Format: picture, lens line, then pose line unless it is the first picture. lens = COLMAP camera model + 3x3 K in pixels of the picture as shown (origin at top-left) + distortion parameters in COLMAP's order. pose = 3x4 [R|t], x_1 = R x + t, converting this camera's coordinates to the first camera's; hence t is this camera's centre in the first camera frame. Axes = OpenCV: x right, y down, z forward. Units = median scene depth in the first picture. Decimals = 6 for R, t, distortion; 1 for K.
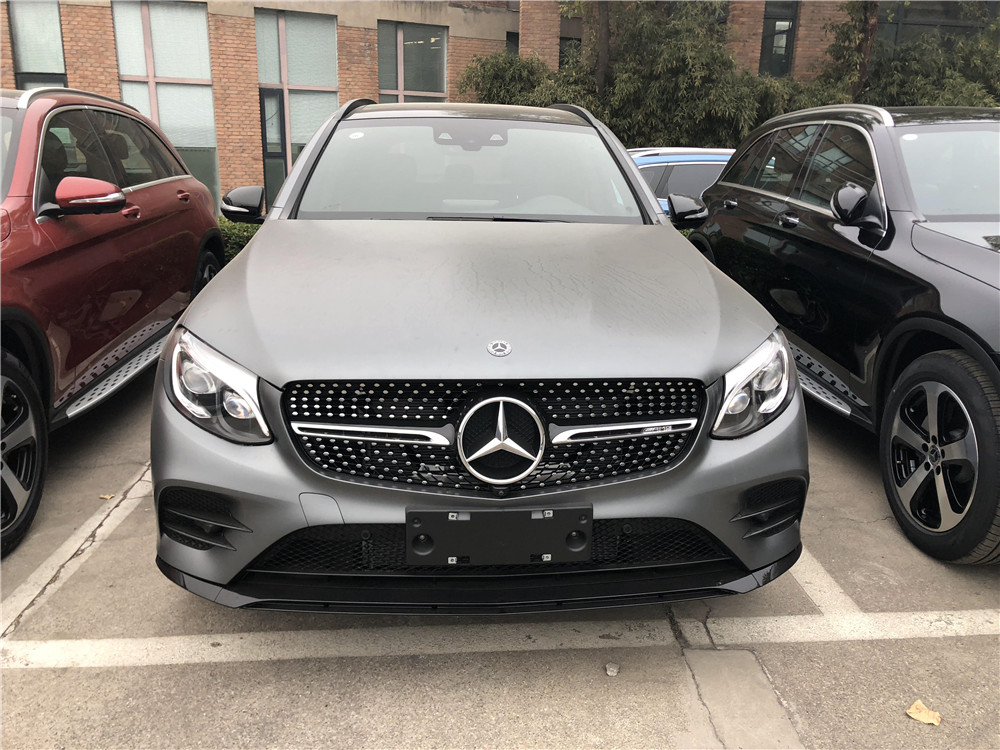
lens RADIAL K [[846.6, 0, 514.0], [0, 846.6, 371.2], [0, 0, 1]] dist [0.020131, -0.022938]
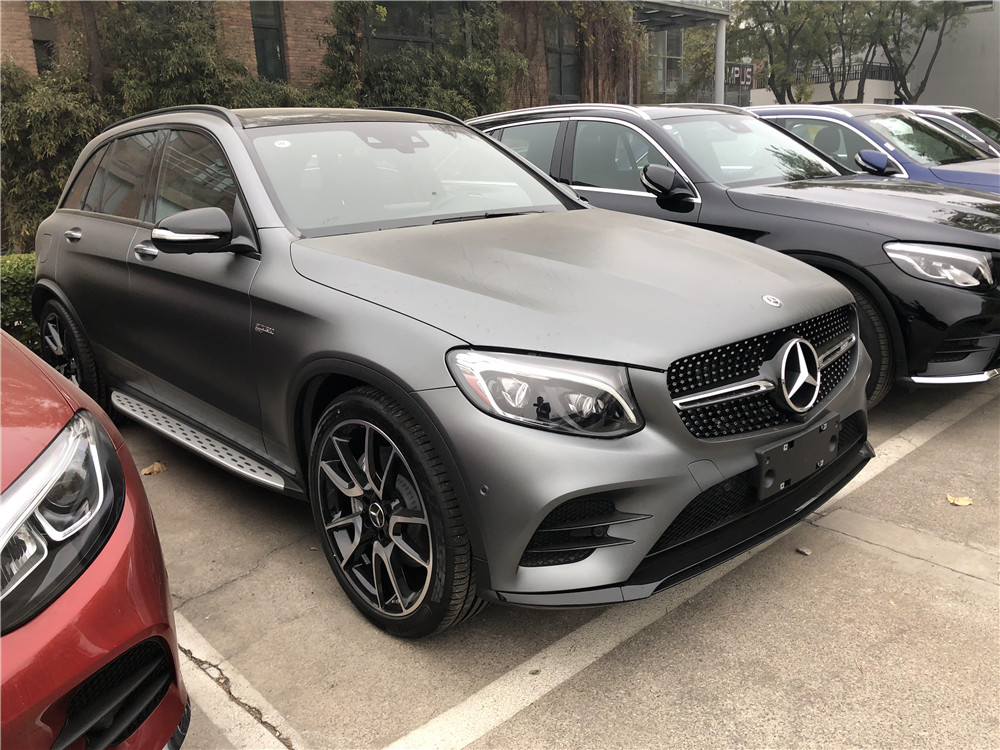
lens RADIAL K [[846.6, 0, 508.7], [0, 846.6, 371.8], [0, 0, 1]] dist [0.020131, -0.022938]
pose [[0.770842, -0.204733, 0.603231, -0.280228], [0.210924, 0.975562, 0.061570, -0.022199], [-0.601094, 0.079775, 0.795187, 0.076051]]
